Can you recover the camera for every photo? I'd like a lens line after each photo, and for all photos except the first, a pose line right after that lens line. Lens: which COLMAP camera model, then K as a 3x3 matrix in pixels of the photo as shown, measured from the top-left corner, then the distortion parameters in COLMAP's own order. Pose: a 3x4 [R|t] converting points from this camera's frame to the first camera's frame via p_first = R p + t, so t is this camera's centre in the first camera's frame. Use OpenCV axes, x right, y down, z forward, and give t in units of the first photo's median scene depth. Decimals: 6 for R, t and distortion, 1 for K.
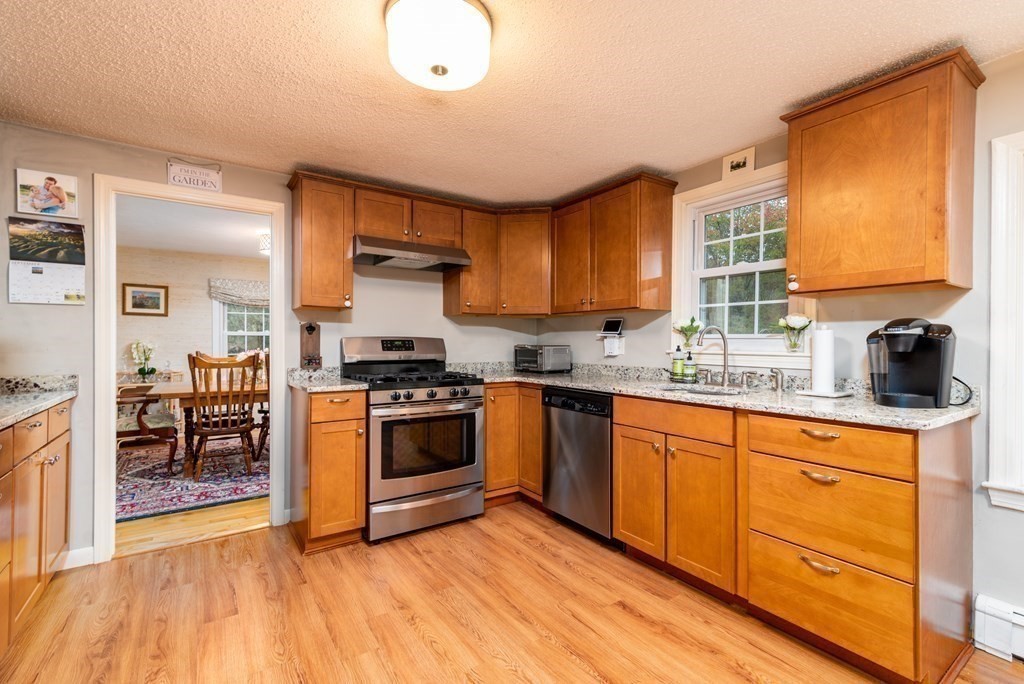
lens RADIAL K [[460.2, 0, 512.4], [0, 460.2, 341.8], [0, 0, 1]] dist [0.021809, -0.001984]
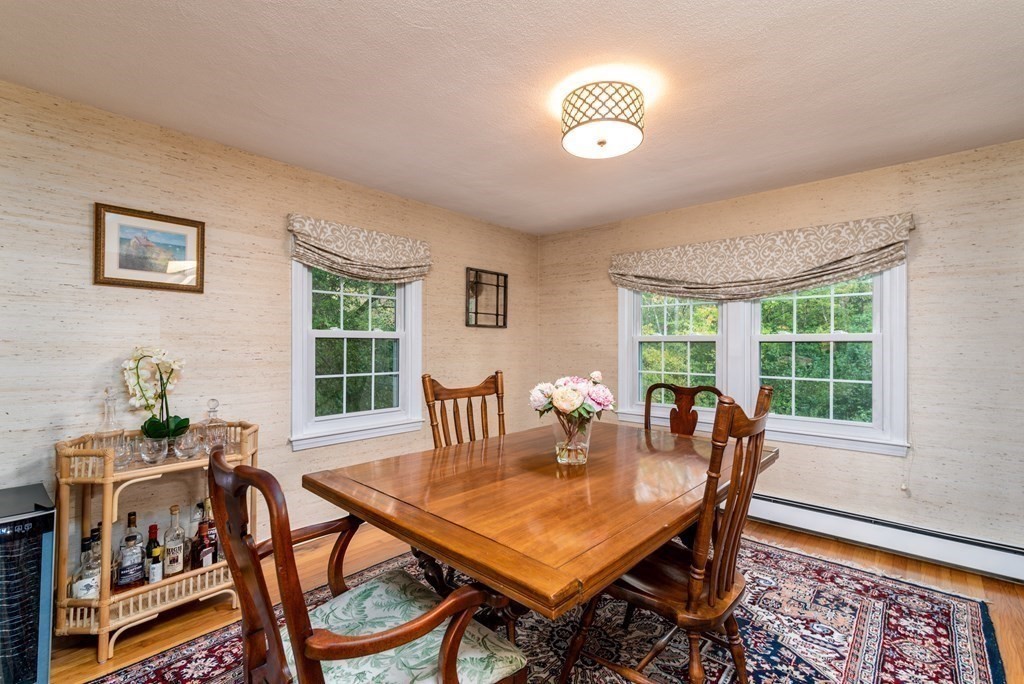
lens RADIAL K [[460.2, 0, 512.1], [0, 460.2, 341.8], [0, 0, 1]] dist [0.021809, -0.001984]
pose [[0.972670, -0.001234, 0.232191, -1.117788], [0.003045, 0.999968, -0.007440, -0.010770], [-0.232174, 0.007943, 0.972642, 1.027160]]
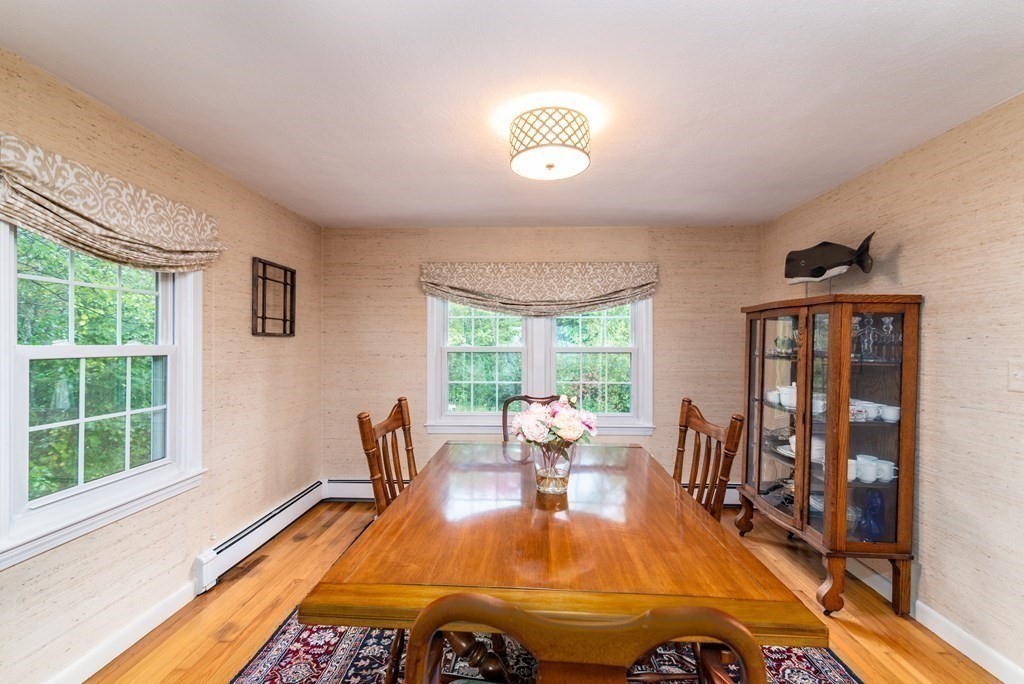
lens RADIAL K [[460.2, 0, 510.4], [0, 460.2, 342.8], [0, 0, 1]] dist [0.021809, -0.001984]
pose [[0.599161, -0.003453, 0.800621, -1.412738], [0.003623, 0.999992, 0.001601, -0.049204], [-0.800620, 0.001941, 0.599169, 1.298141]]
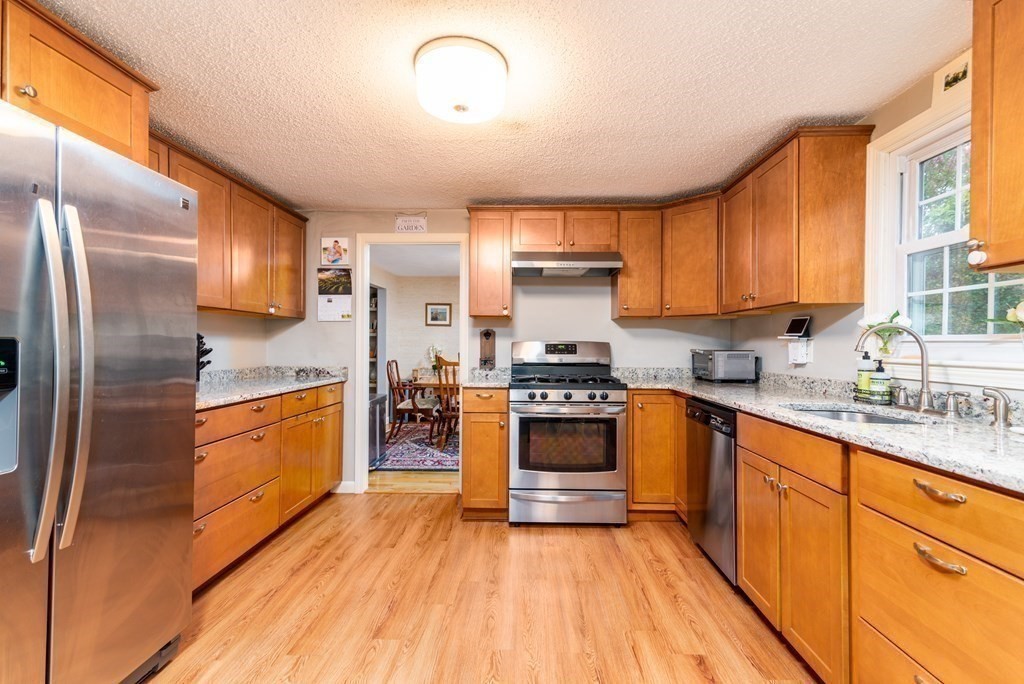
lens RADIAL K [[460.2, 0, 514.7], [0, 460.2, 341.7], [0, 0, 1]] dist [0.021809, -0.001984]
pose [[0.809659, -0.003238, -0.586892, 0.348479], [-0.002005, 0.999964, -0.008283, -0.000023], [0.586898, 0.007883, 0.809623, 0.088732]]
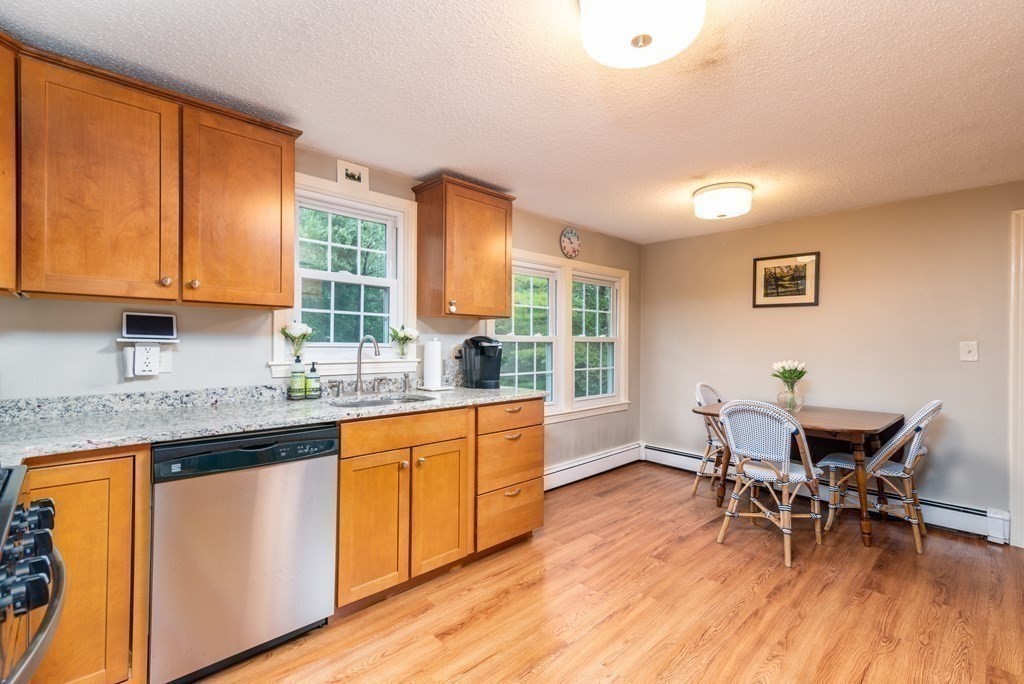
lens RADIAL K [[460.2, 0, 512.7], [0, 460.2, 345.0], [0, 0, 1]] dist [0.021809, -0.001984]
pose [[-0.160679, -0.004982, 0.986994, -0.535389], [-0.005853, 0.999974, 0.004095, -0.017109], [-0.986989, -0.005119, -0.160704, 0.766933]]
